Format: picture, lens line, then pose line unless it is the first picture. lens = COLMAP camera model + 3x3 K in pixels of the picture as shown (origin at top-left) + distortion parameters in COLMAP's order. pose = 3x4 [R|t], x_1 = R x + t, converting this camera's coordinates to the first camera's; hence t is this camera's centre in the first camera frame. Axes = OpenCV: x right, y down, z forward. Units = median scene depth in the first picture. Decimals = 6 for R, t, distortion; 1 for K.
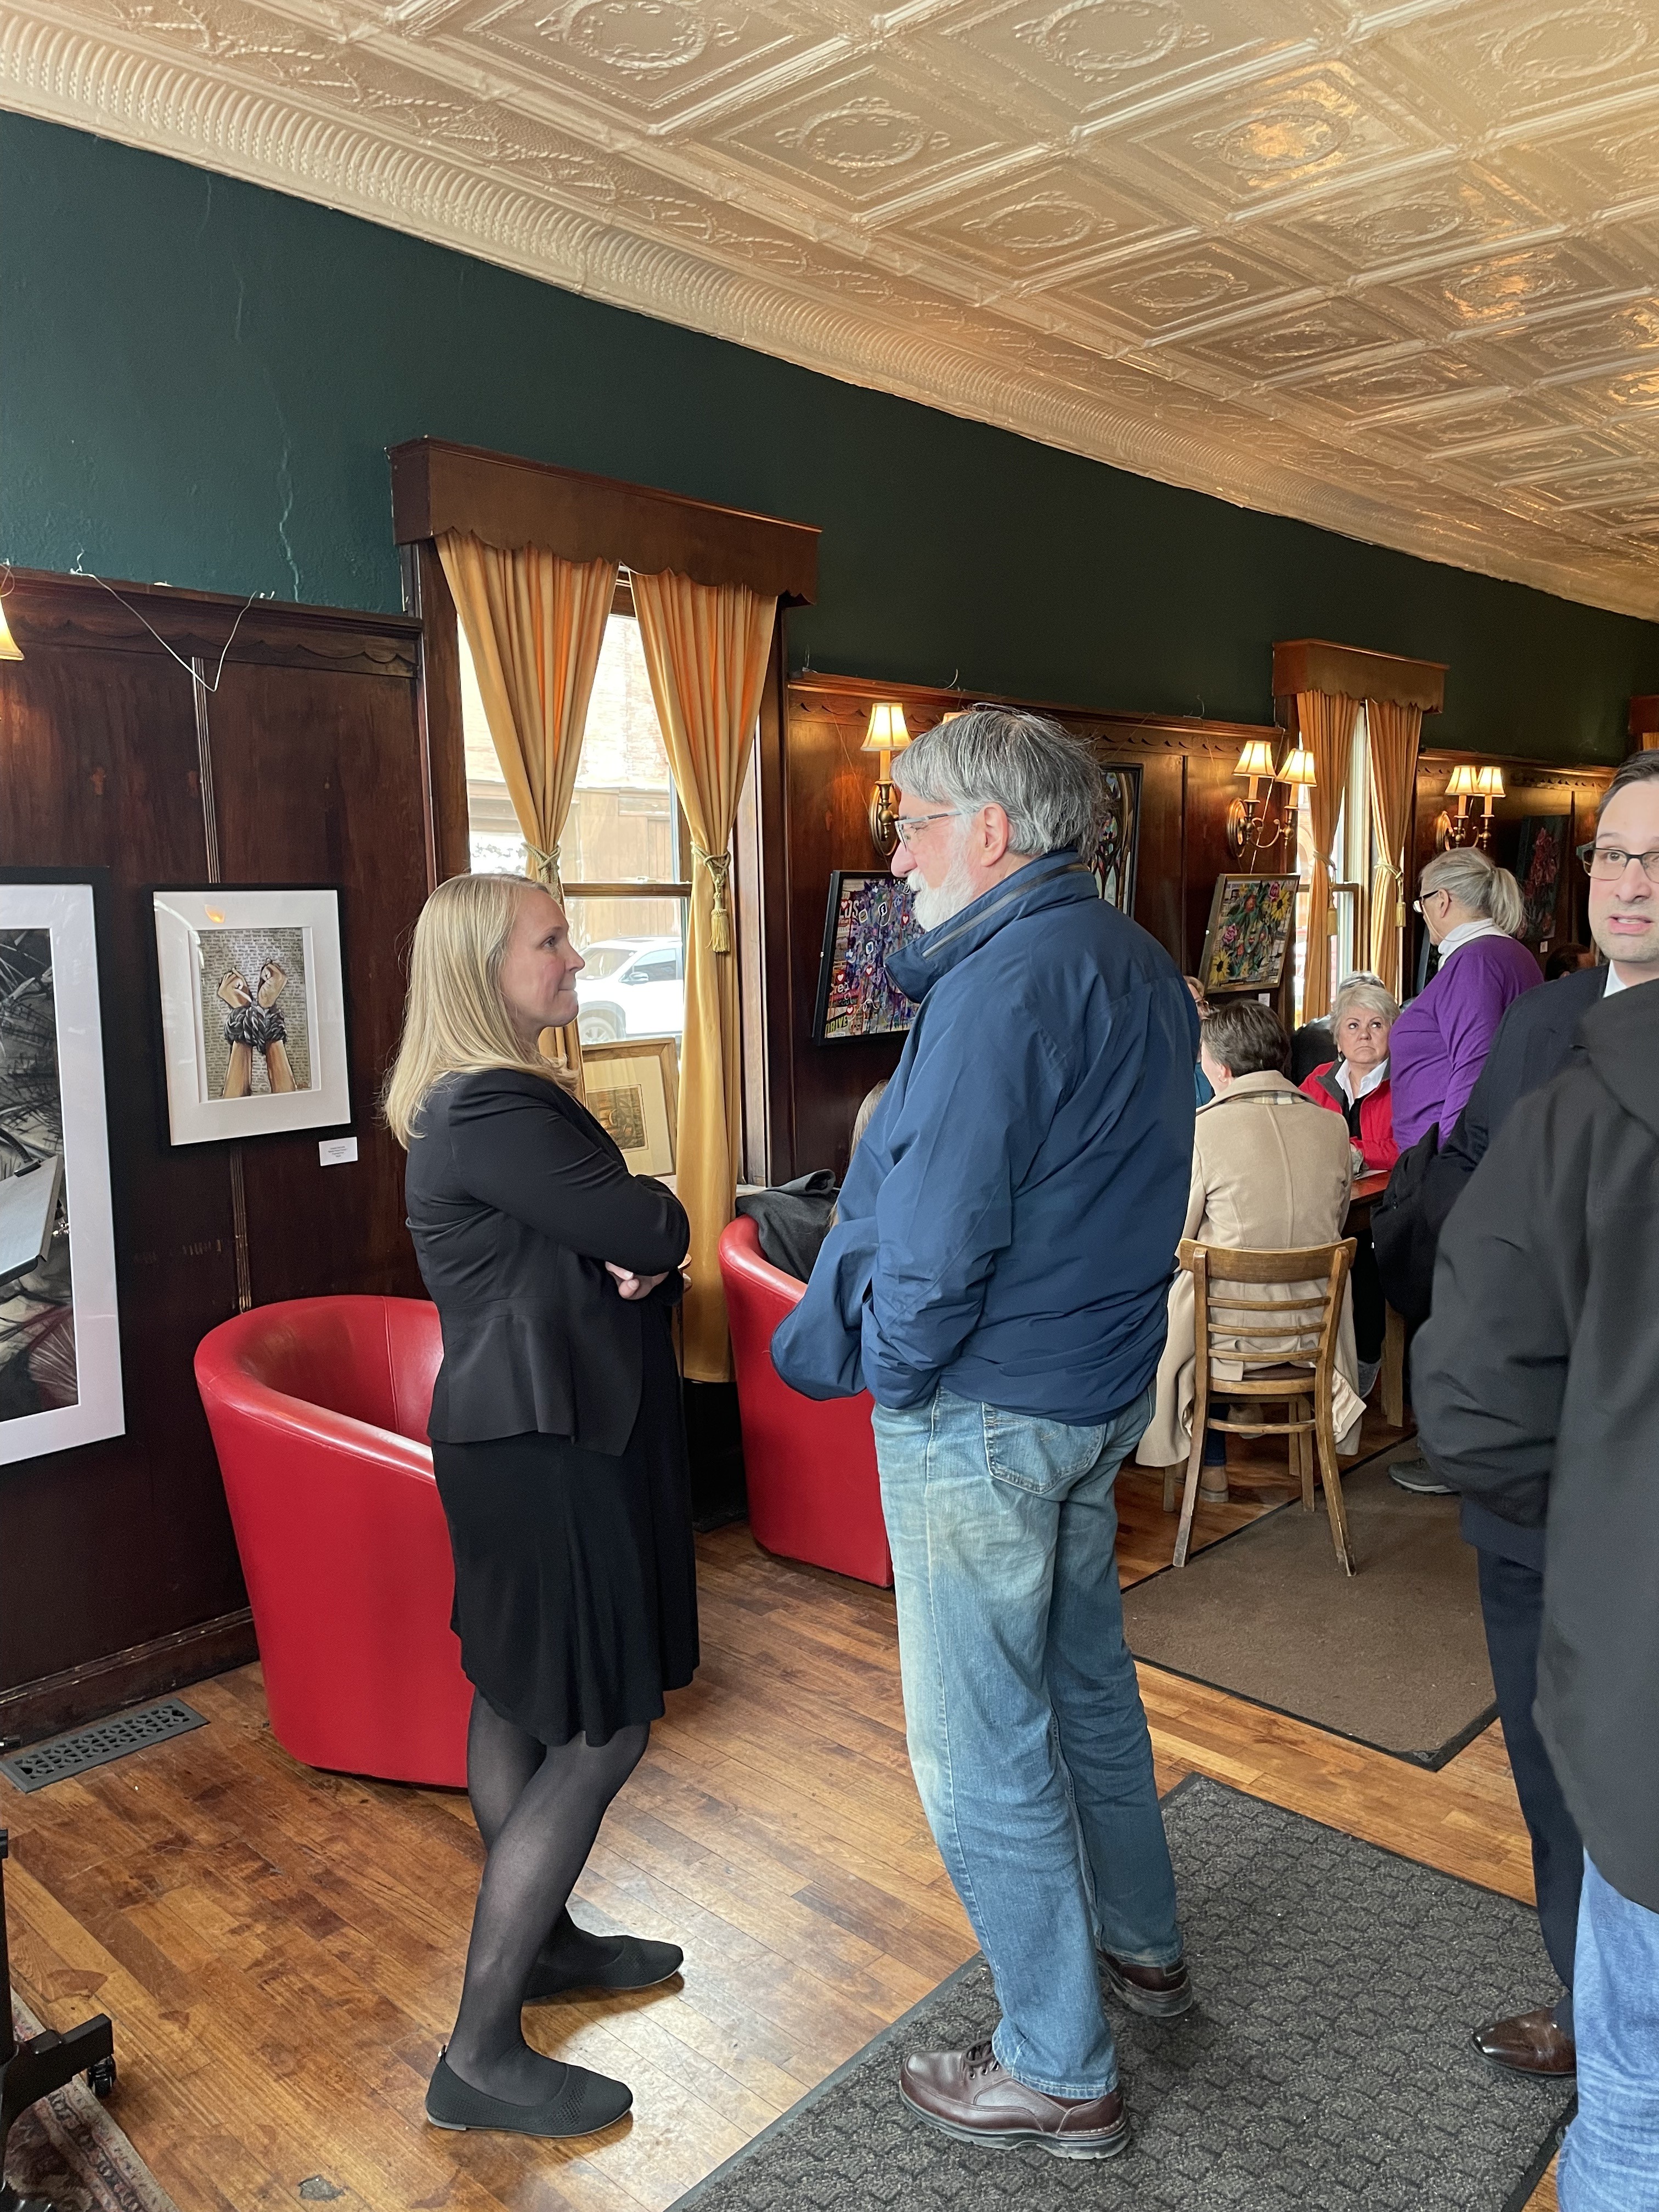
lens RADIAL K [[1667.6, 0, 832.6], [0, 1667.6, 1088.2], [0, 0, 1]] dist [0.099692, -0.124304]
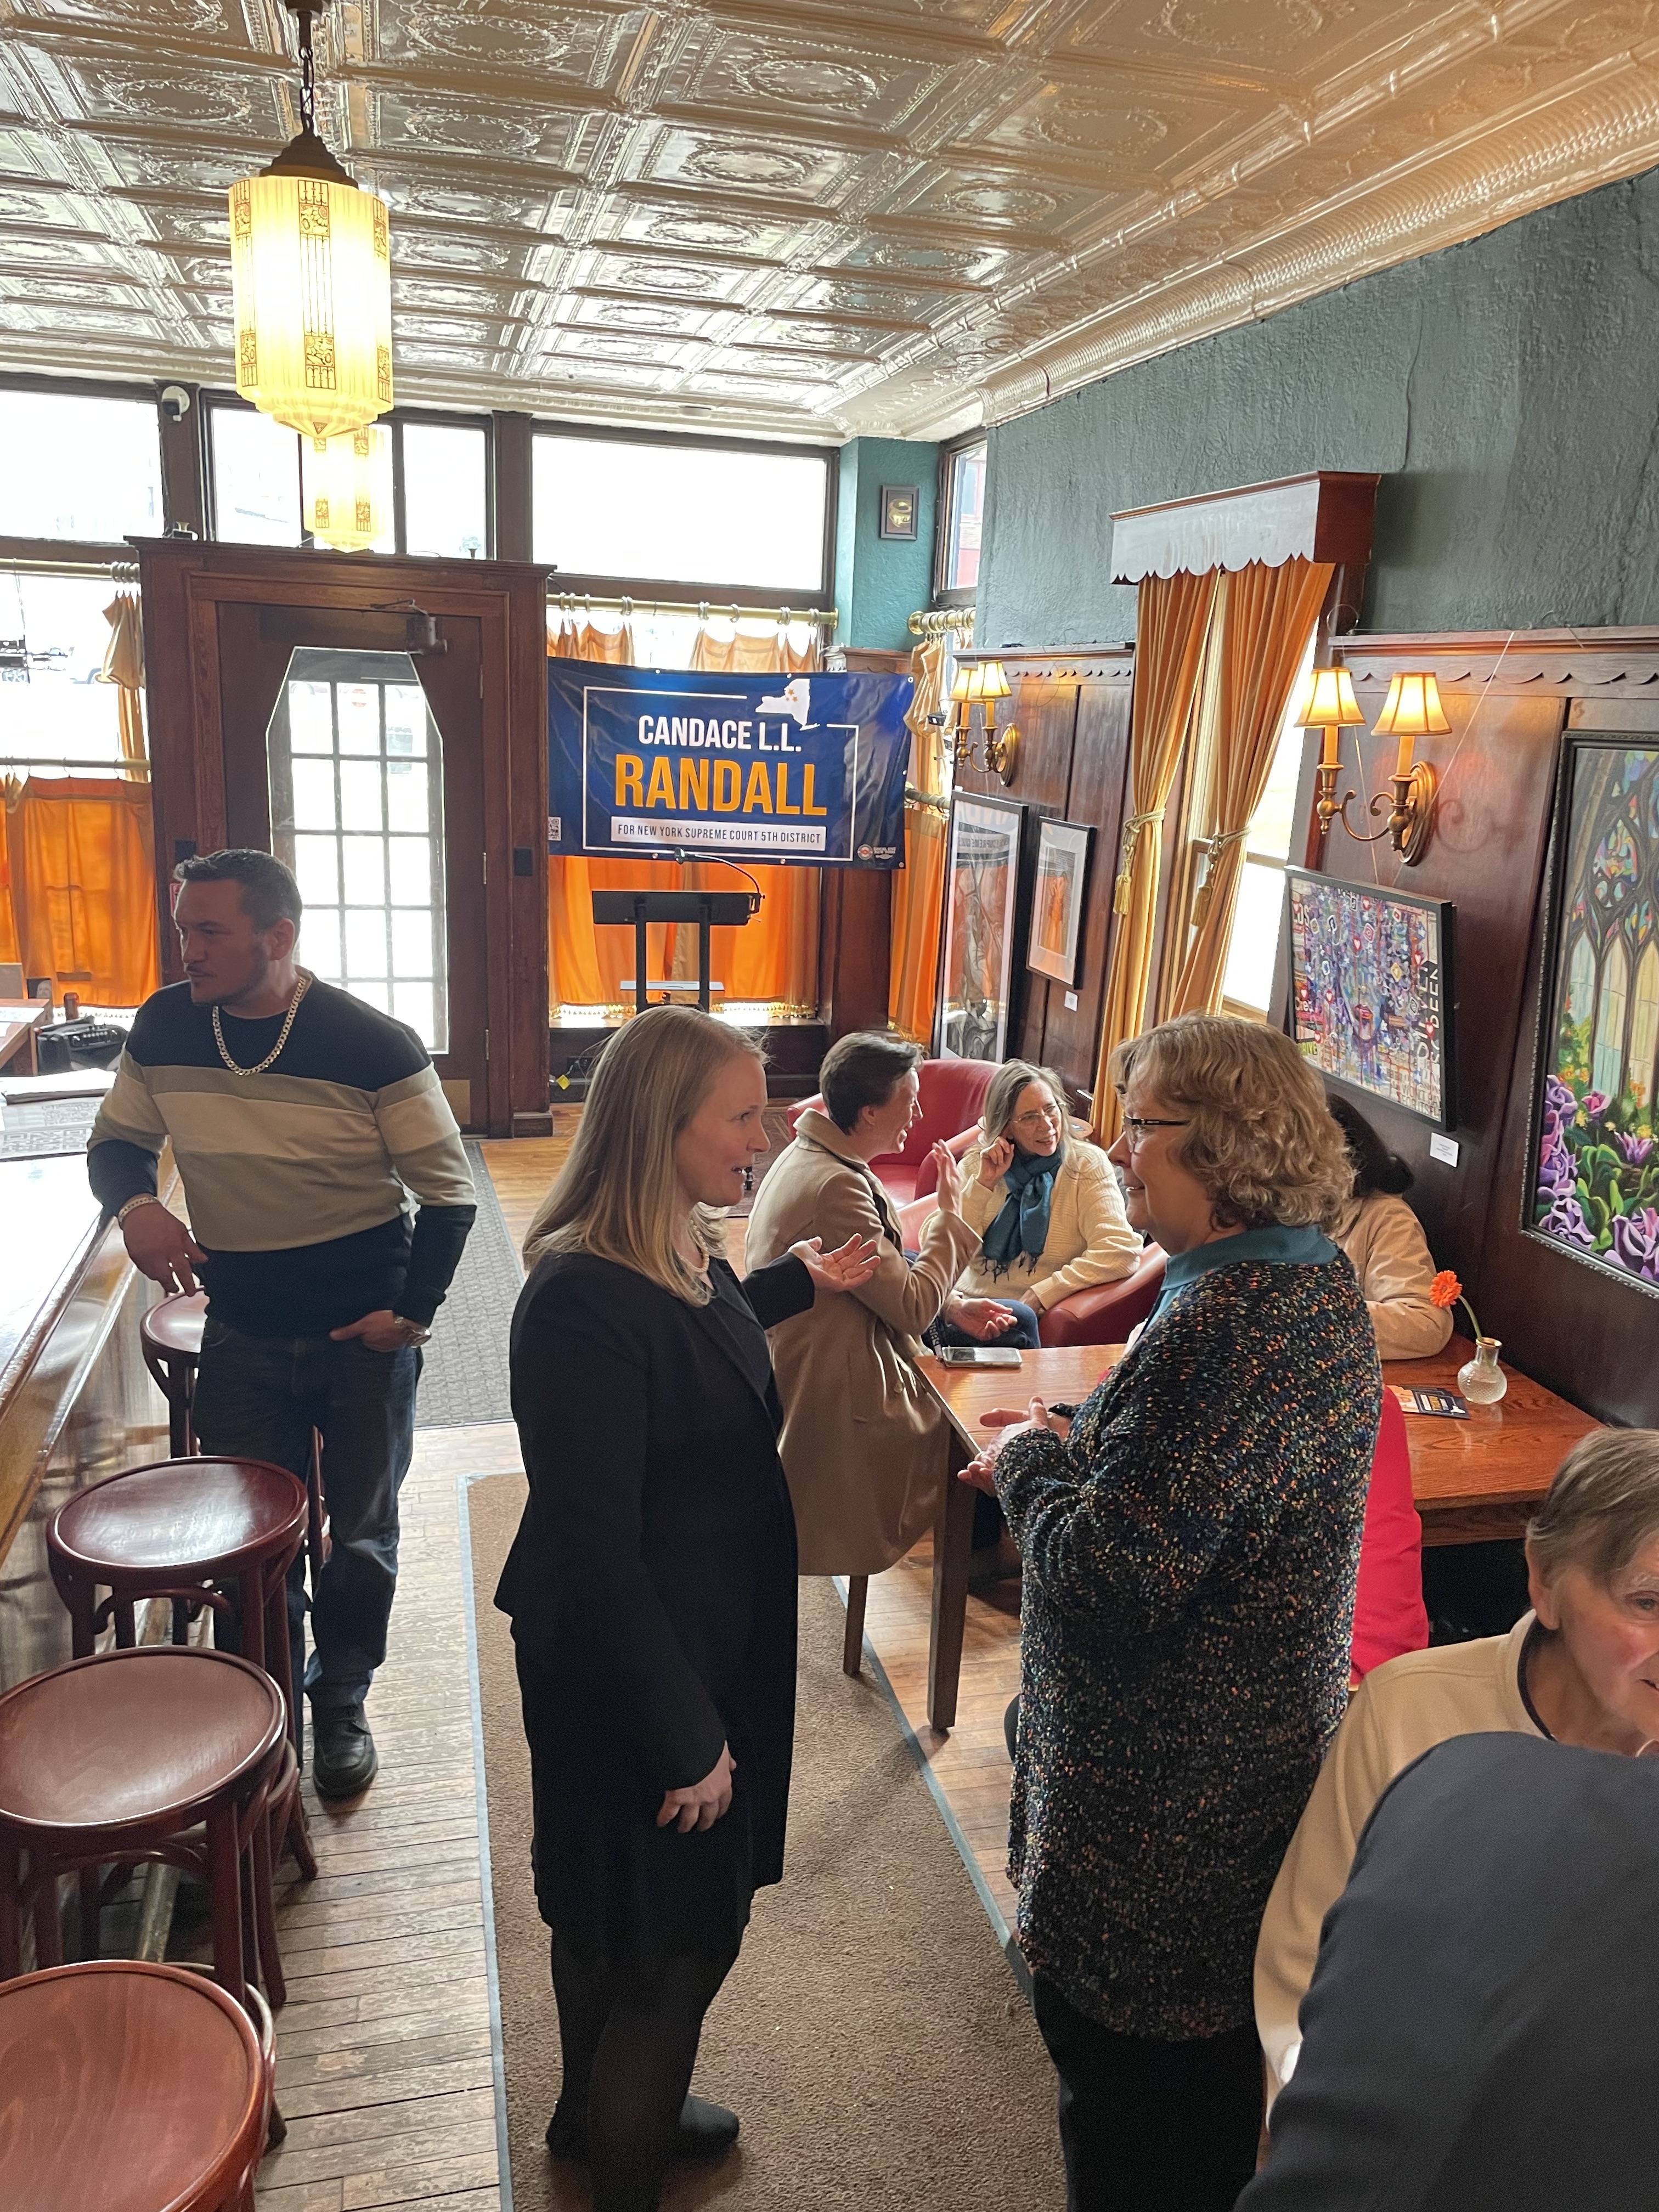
lens RADIAL K [[1667.6, 0, 844.3], [0, 1667.6, 1103.5], [0, 0, 1]] dist [0.099692, -0.124304]
pose [[-0.535049, 0.180783, -0.825251, 0.965326], [-0.150922, 0.940669, 0.303916, -0.271488], [0.831231, 0.287159, -0.476020, 1.392491]]
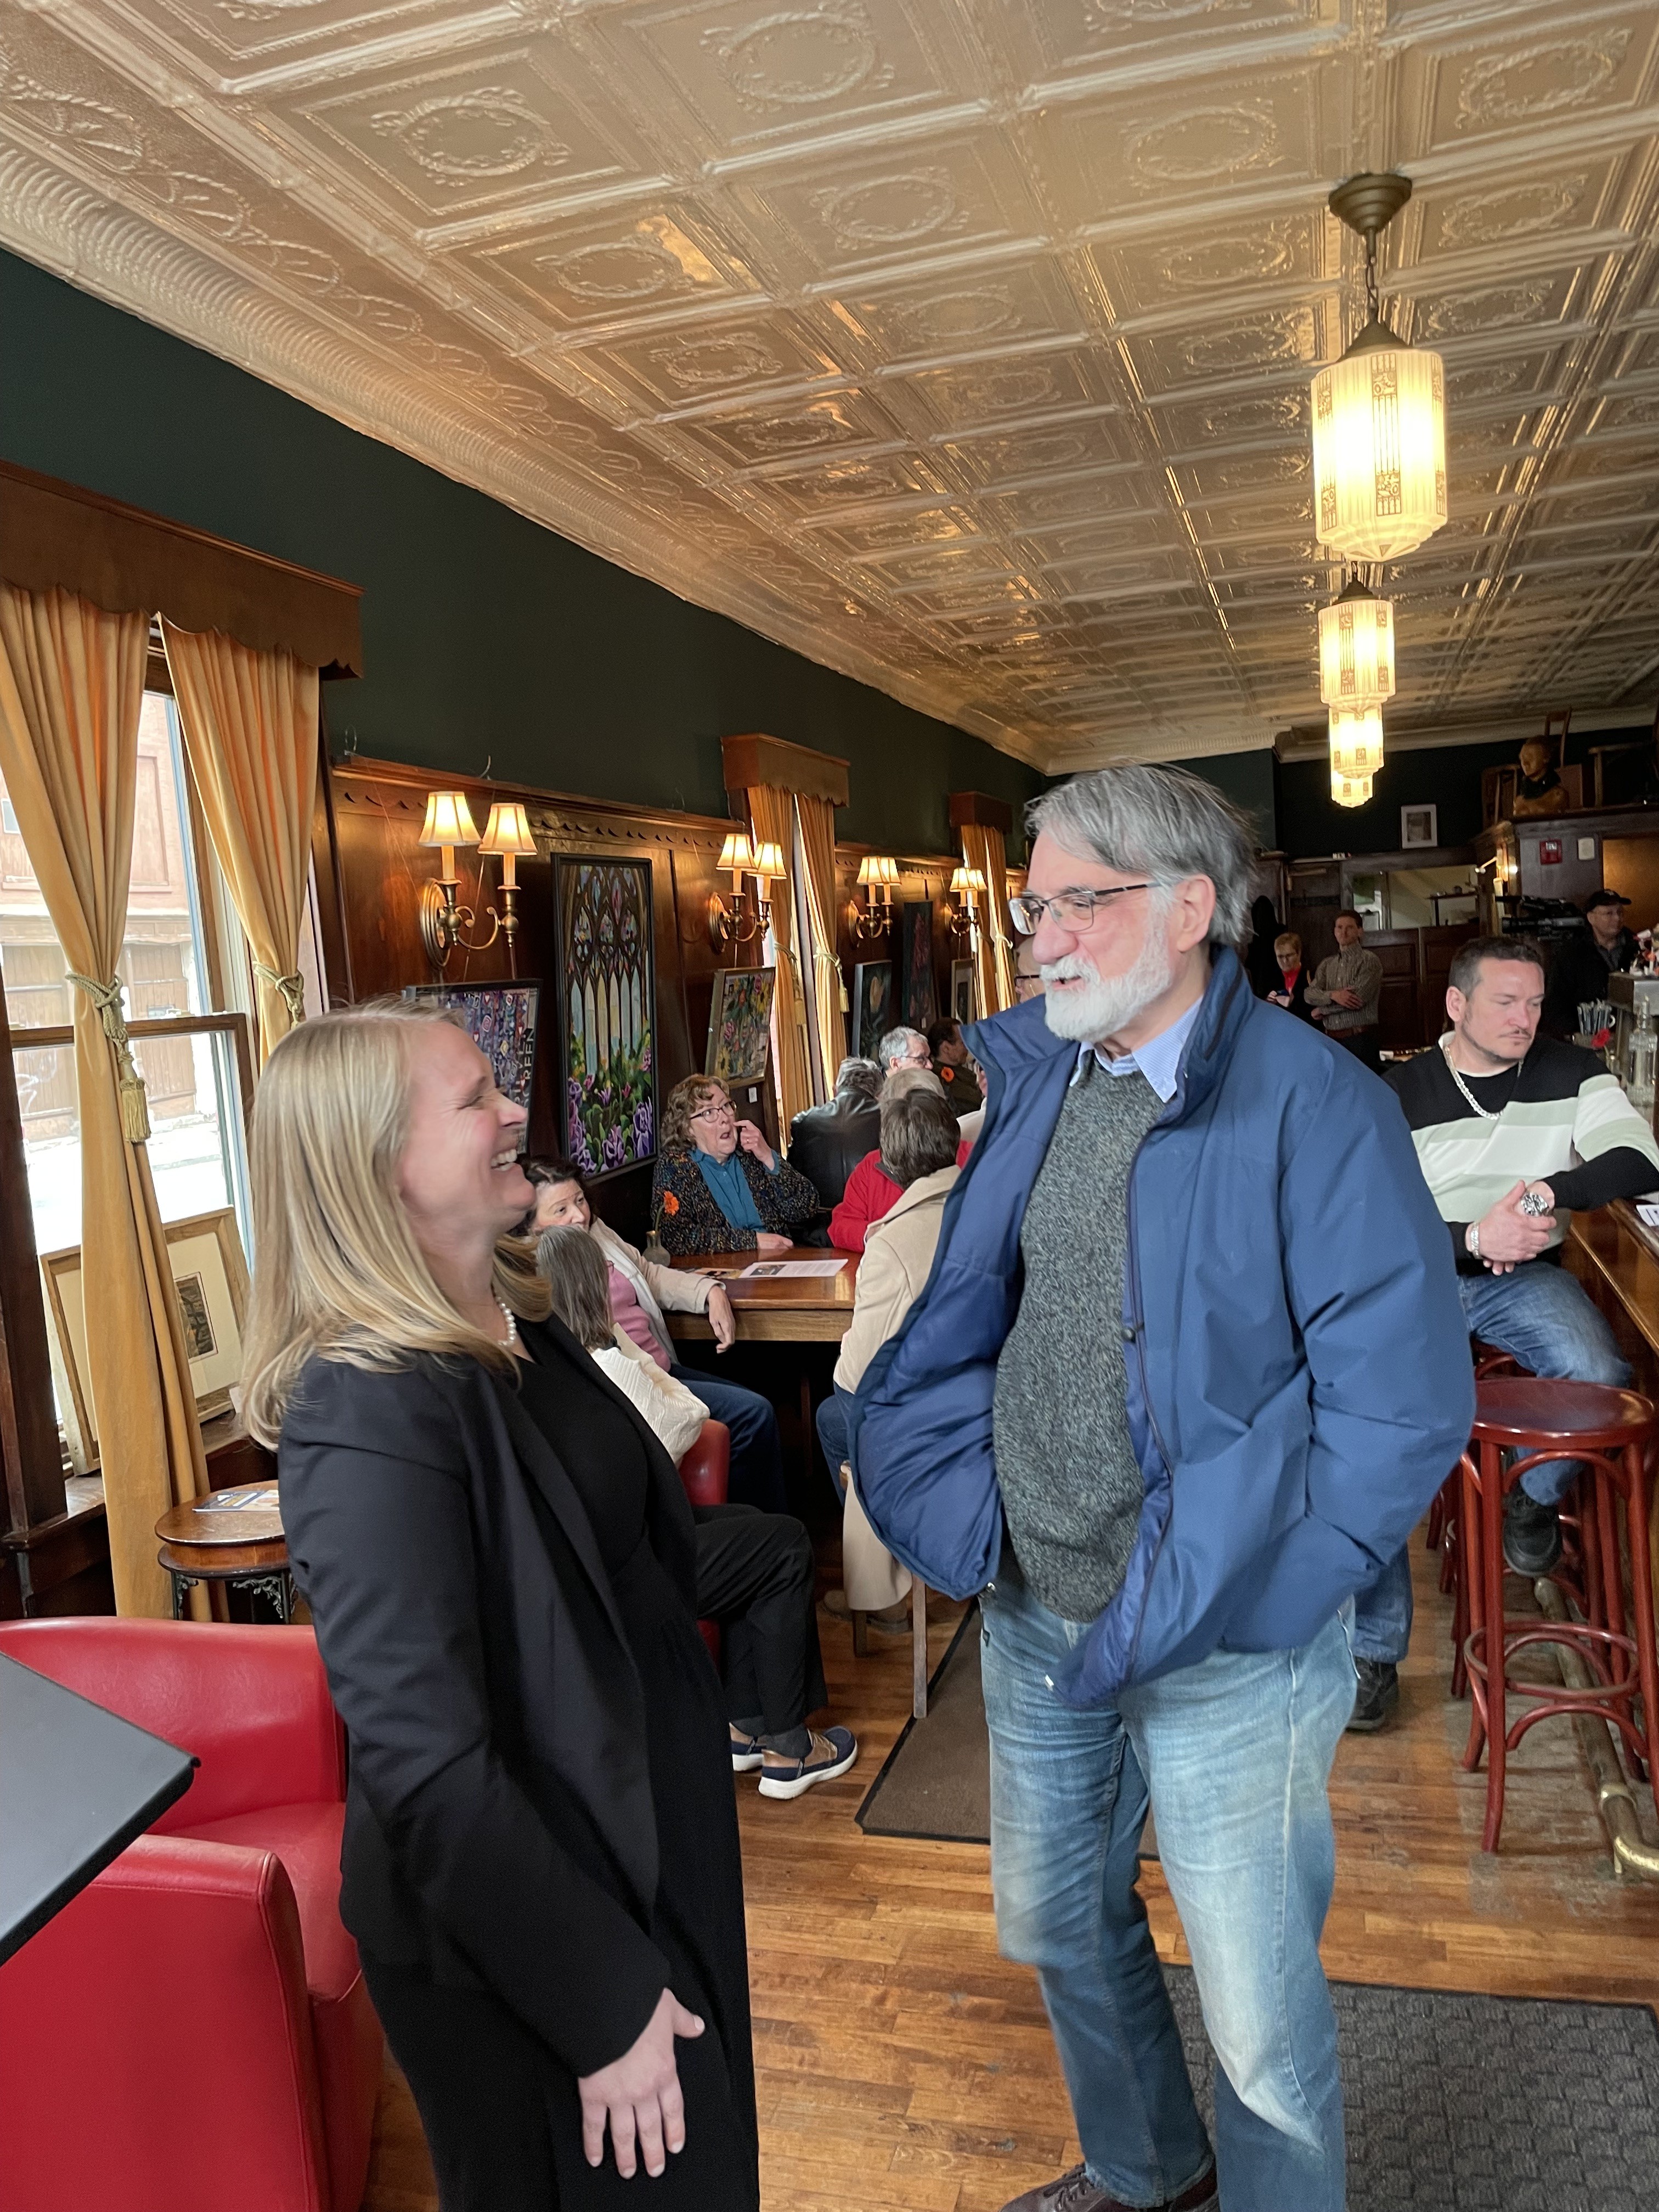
lens RADIAL K [[1667.6, 0, 822.0], [0, 1667.6, 1073.9], [0, 0, 1]] dist [0.099692, -0.124304]
pose [[0.895938, -0.086513, 0.435673, -0.204194], [0.116792, 0.992219, -0.043147, -0.028379], [-0.428550, 0.089540, 0.899070, 0.167885]]
